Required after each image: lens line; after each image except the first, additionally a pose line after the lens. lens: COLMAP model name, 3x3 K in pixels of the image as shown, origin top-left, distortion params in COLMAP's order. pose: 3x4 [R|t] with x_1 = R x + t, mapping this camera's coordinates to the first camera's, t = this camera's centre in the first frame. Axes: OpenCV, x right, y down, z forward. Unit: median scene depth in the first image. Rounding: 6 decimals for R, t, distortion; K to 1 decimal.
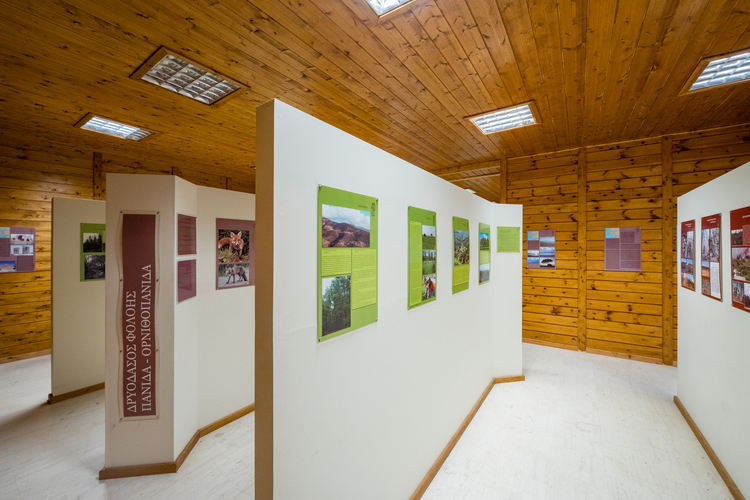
lens RADIAL K [[304.6, 0, 374.8], [0, 304.6, 244.8], [0, 0, 1]] dist [-0.003536, -0.000126]
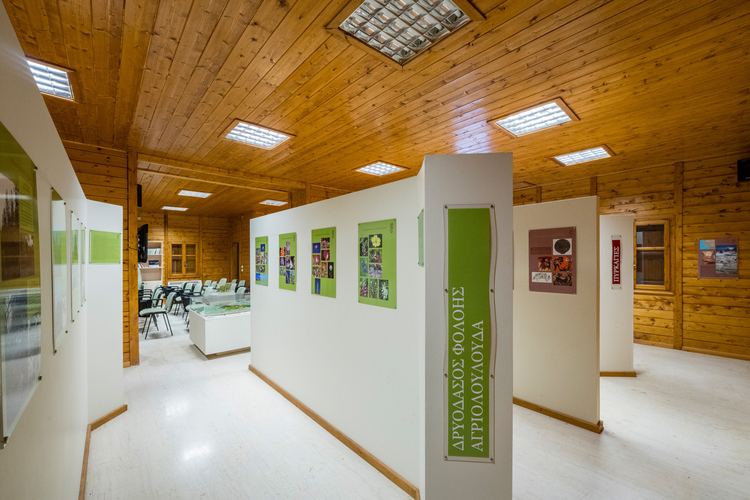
lens RADIAL K [[304.6, 0, 374.3], [0, 304.6, 265.4], [0, 0, 1]] dist [-0.003536, -0.000126]
pose [[0.245473, -0.015826, 0.969274, -0.182743], [-0.016677, 0.999650, 0.020546, 0.003146], [-0.969260, -0.021208, 0.245124, 0.121486]]
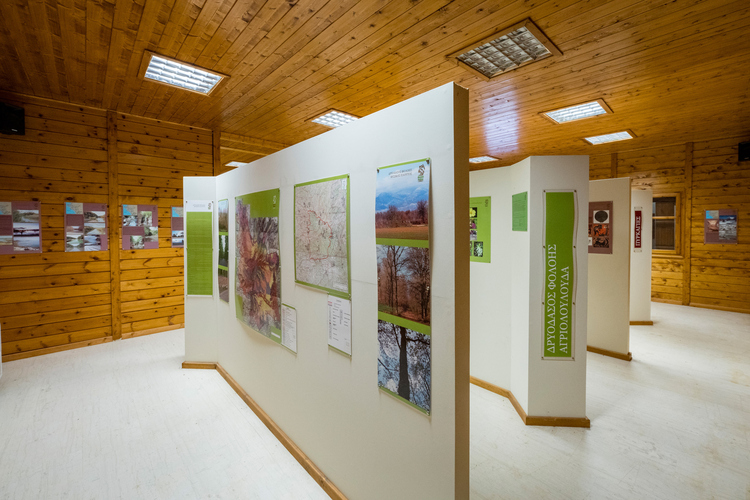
lens RADIAL K [[319.2, 0, 383.8], [0, 319.2, 239.4], [0, 0, 1]] dist [-0.001116, -0.000698]
pose [[0.213703, -0.032406, 0.976361, -0.507972], [-0.018016, 0.999149, 0.037105, 0.011631], [-0.976732, -0.025520, 0.212938, 0.338228]]
